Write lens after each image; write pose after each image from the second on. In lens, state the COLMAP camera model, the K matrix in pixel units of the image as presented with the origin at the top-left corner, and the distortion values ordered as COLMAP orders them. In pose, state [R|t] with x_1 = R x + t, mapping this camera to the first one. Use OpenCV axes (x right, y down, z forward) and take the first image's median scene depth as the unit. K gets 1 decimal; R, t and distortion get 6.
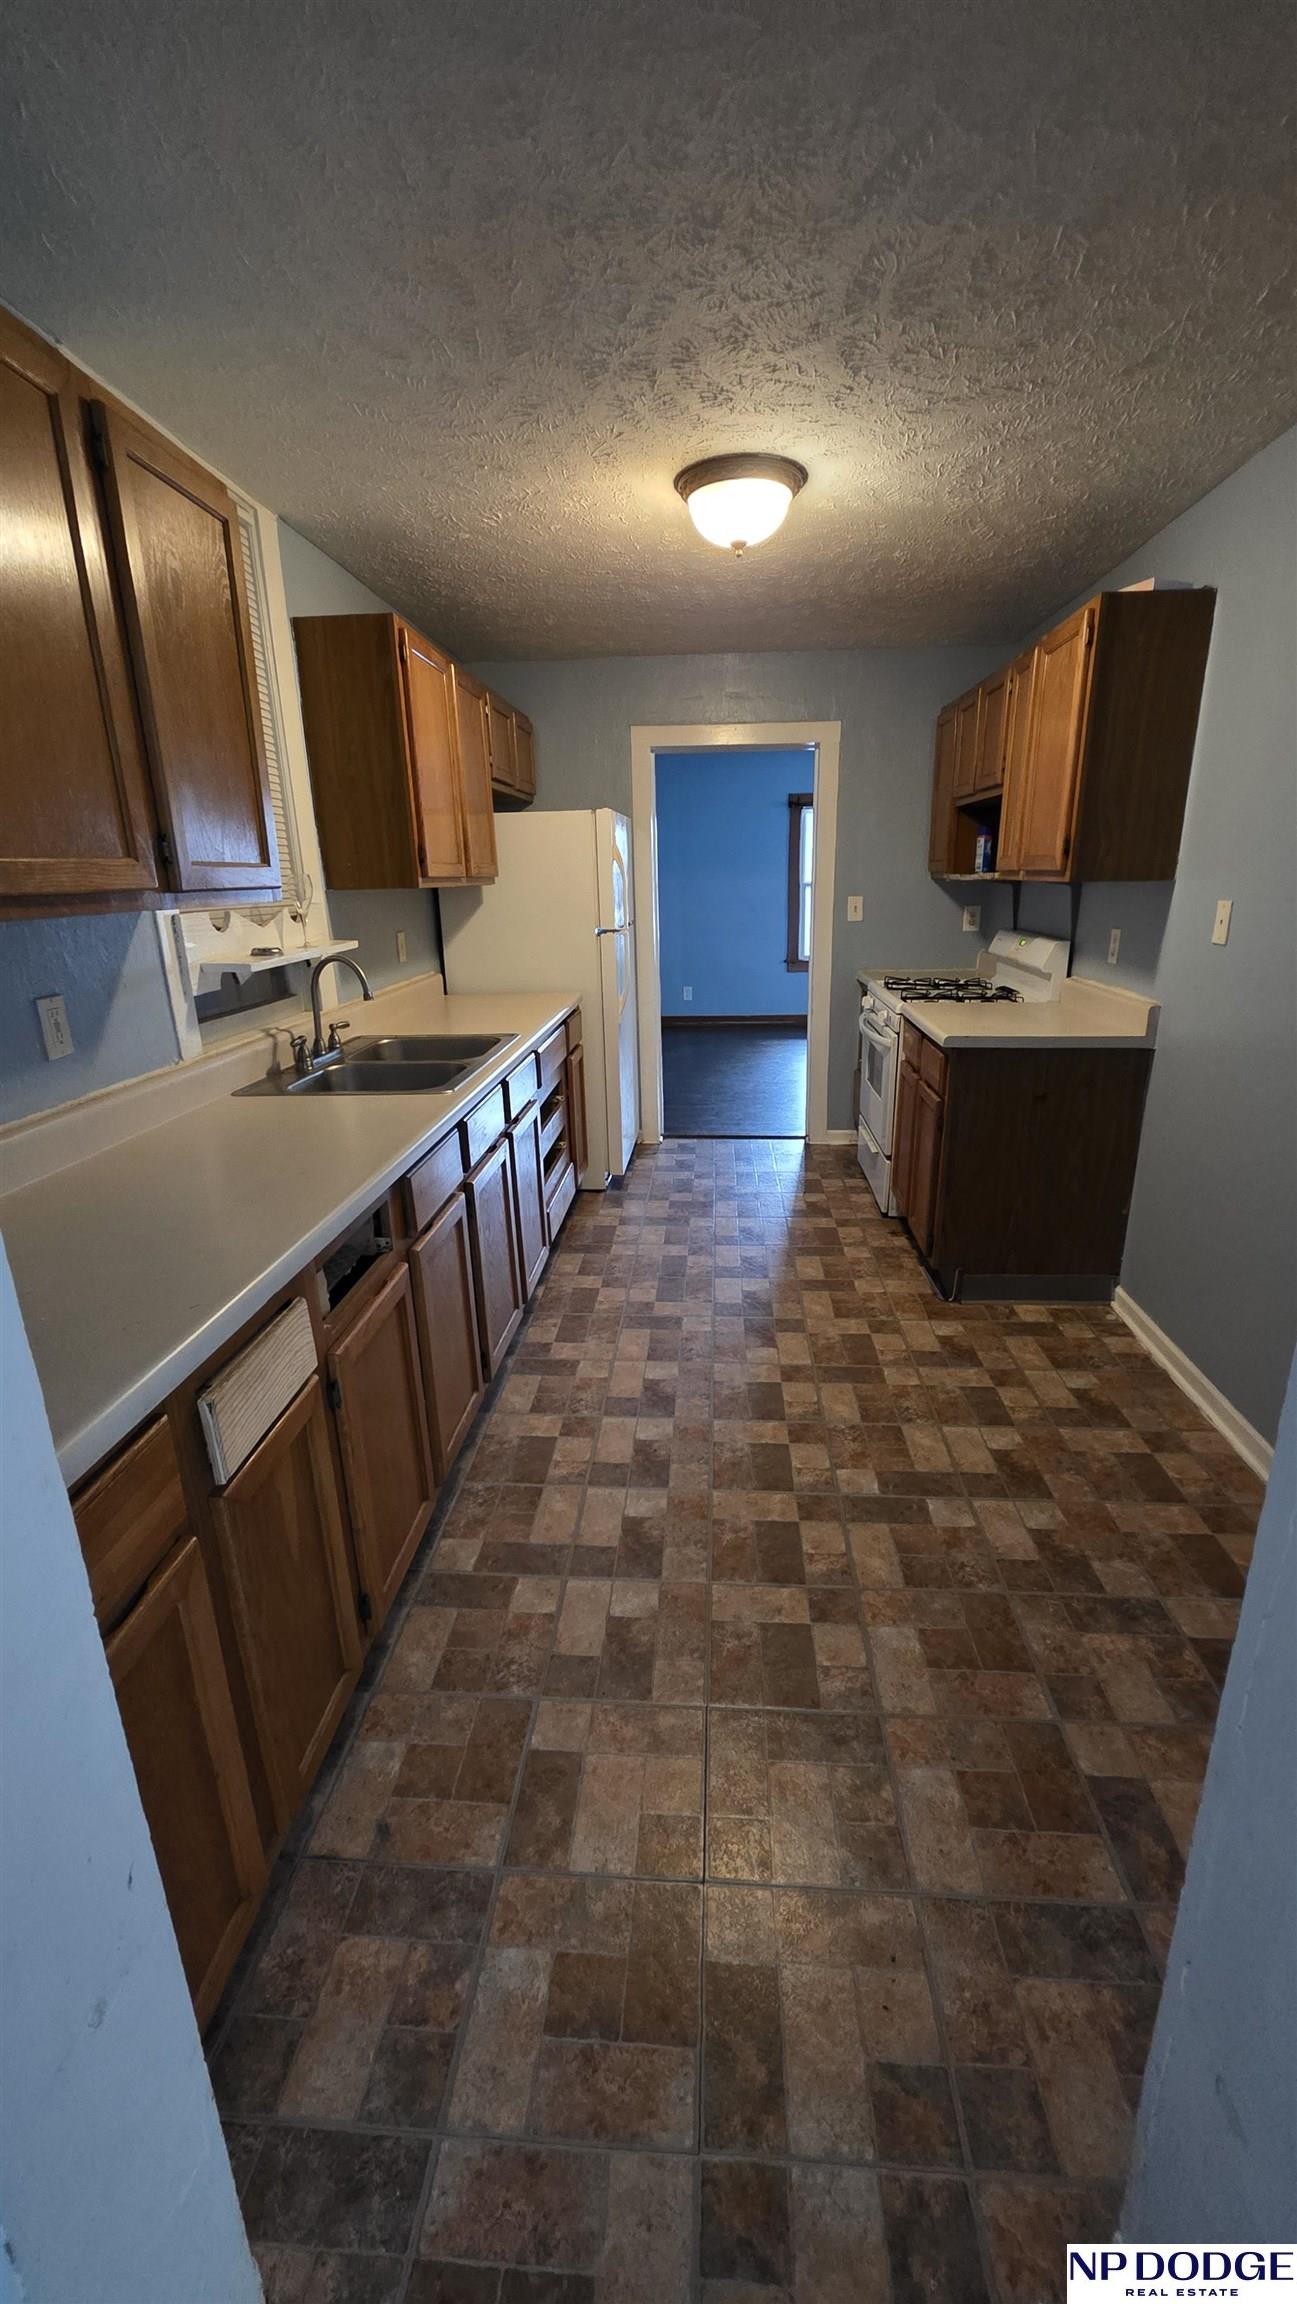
lens RADIAL K [[918.6, 0, 648.1], [0, 918.6, 1154.5], [0, 0, 1]] dist [0.001537, 0.000073]
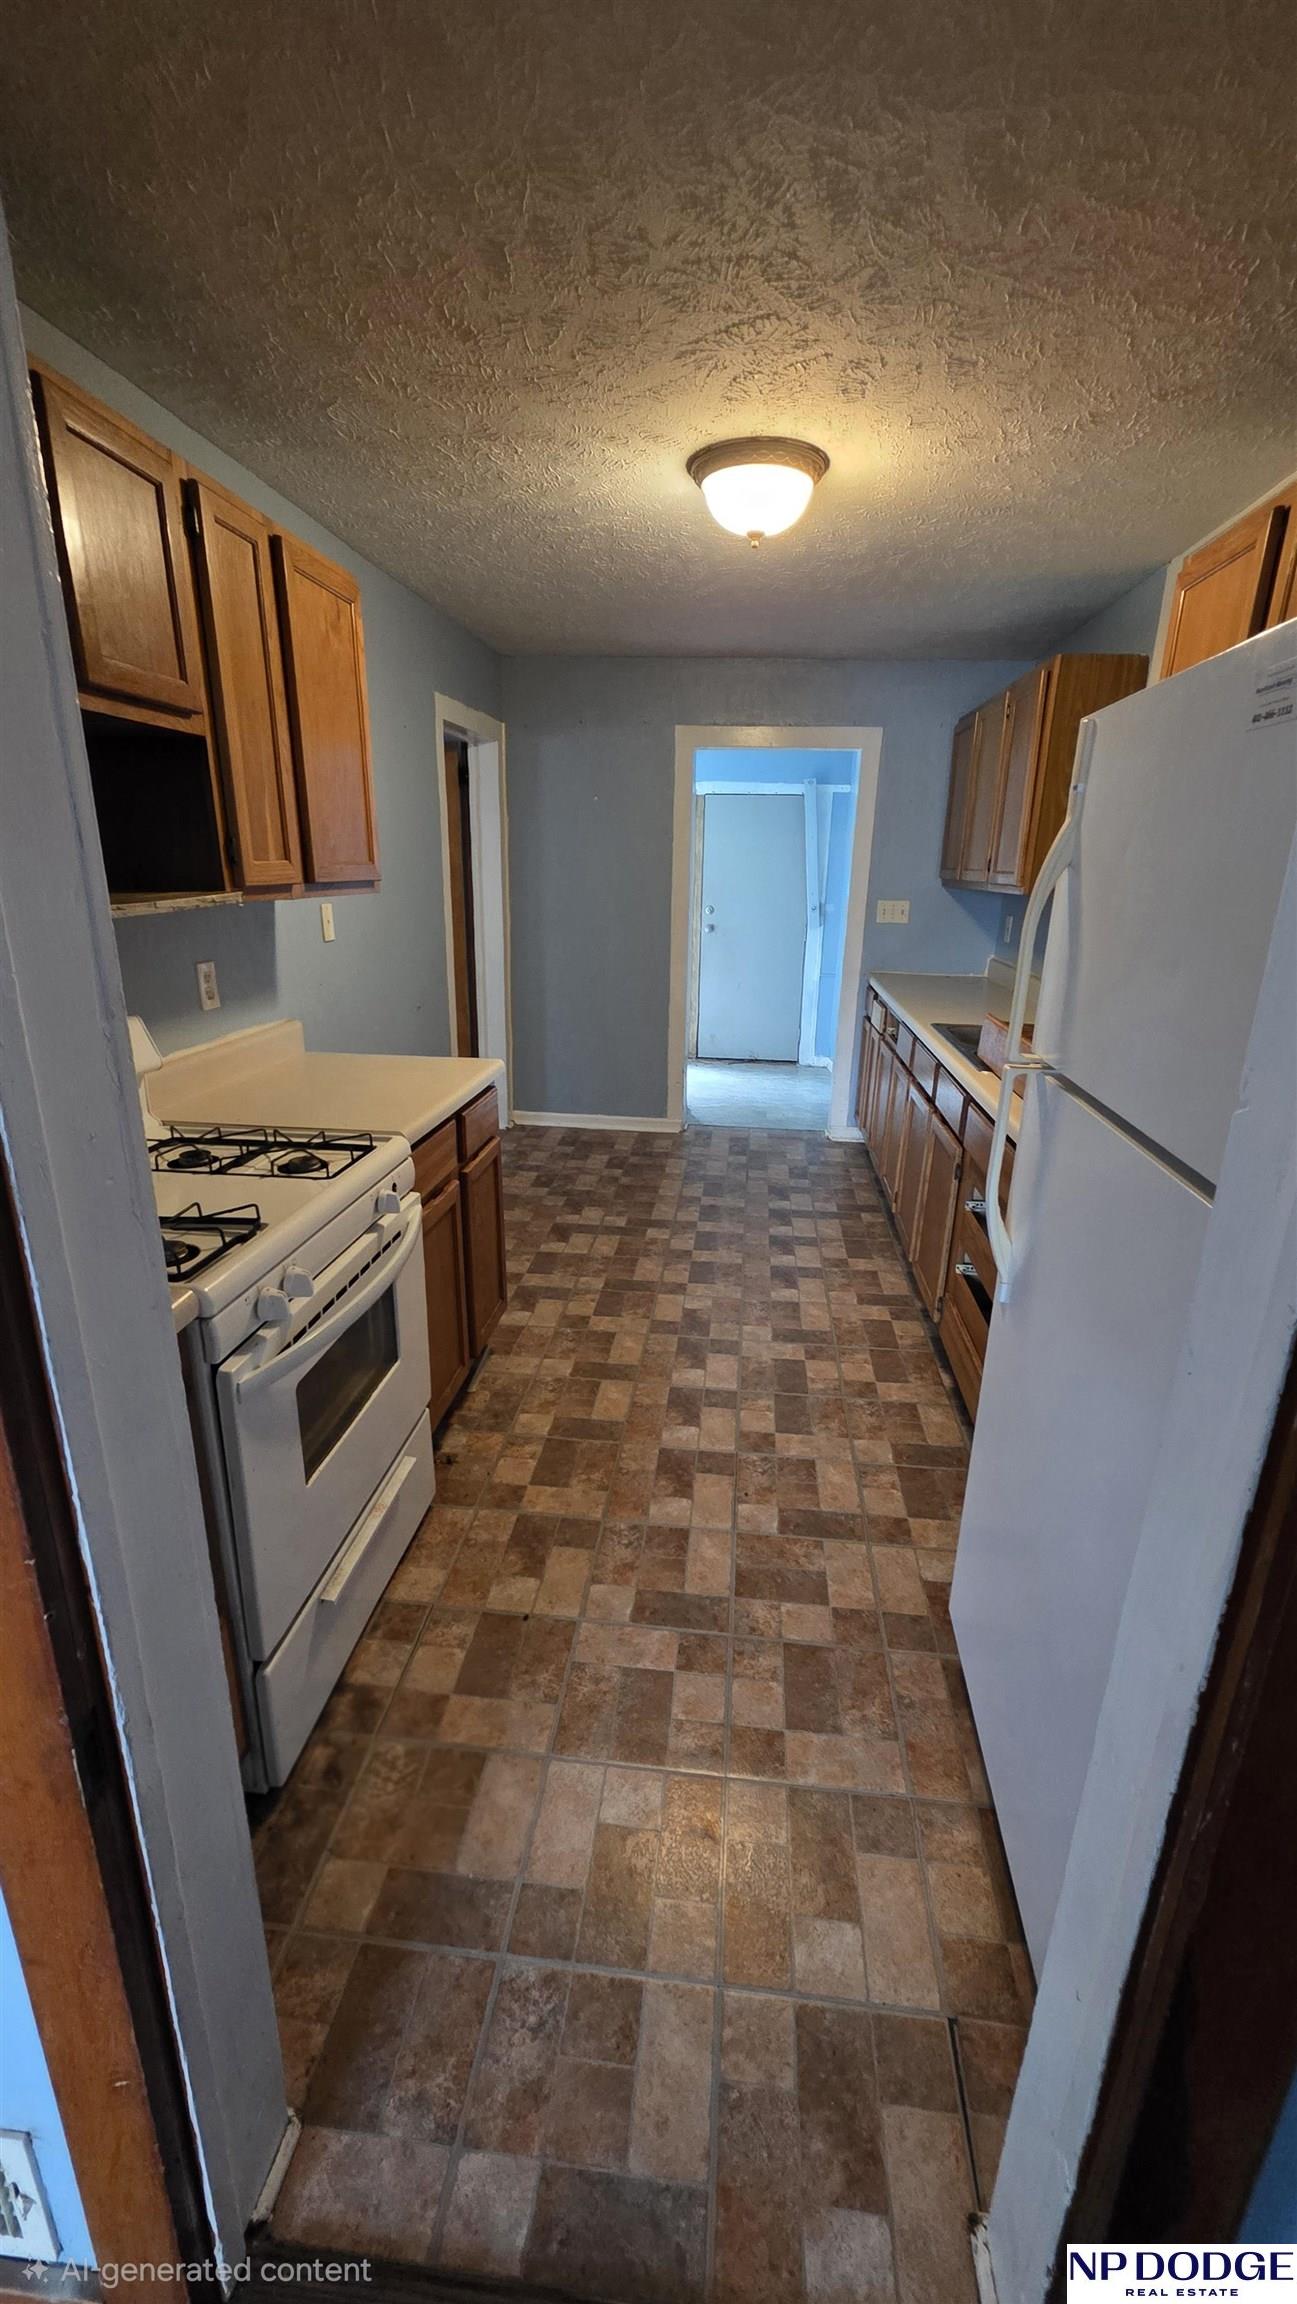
lens RADIAL K [[918.6, 0, 656.1], [0, 918.6, 1155.1], [0, 0, 1]] dist [0.001537, 0.000073]
pose [[-0.999491, -0.009476, 0.030453, 0.156172], [0.009590, 0.821359, 0.570330, -0.633148], [-0.030417, 0.570332, -0.820851, 1.992776]]
